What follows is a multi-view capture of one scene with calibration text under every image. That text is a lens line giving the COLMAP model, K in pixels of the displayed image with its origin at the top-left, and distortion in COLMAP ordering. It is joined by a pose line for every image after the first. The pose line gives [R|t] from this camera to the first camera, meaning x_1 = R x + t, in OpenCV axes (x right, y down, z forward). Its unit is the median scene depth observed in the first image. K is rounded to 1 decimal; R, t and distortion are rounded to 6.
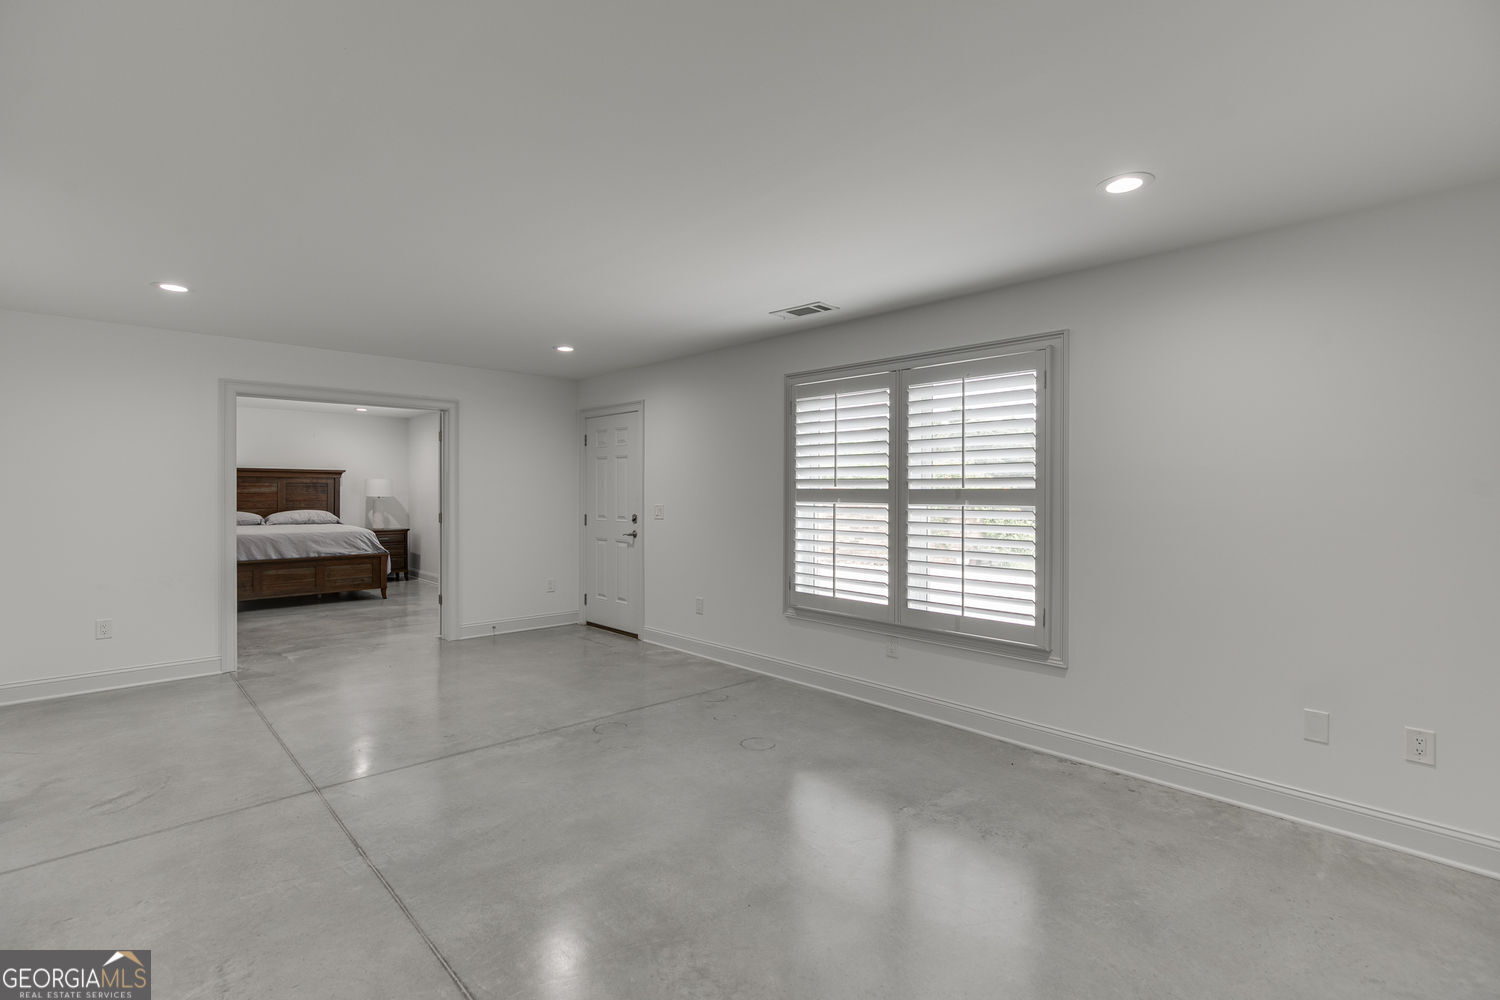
lens RADIAL K [[694.4, 0, 748.6], [0, 694.4, 489.9], [0, 0, 1]] dist [-0.001650, 0.001541]
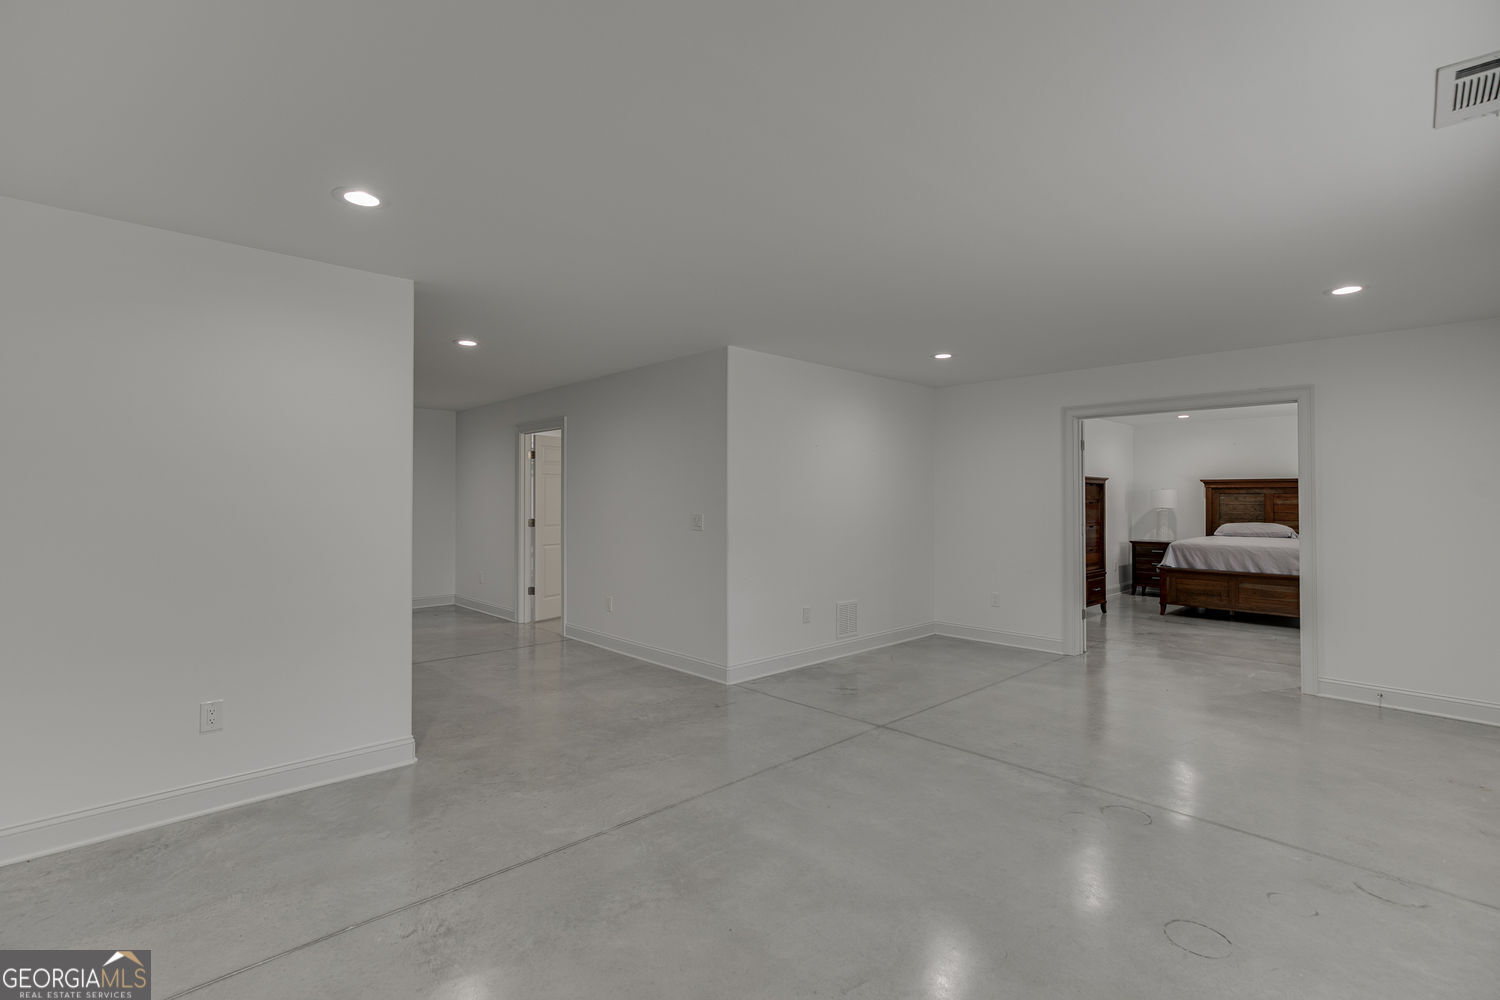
lens RADIAL K [[694.4, 0, 750.8], [0, 694.4, 499.8], [0, 0, 1]] dist [-0.001650, 0.001541]
pose [[0.013074, 0.001305, -0.999914, 0.410376], [-0.004087, 0.999991, 0.001252, -0.000201], [0.999906, 0.004071, 0.013079, 0.430429]]
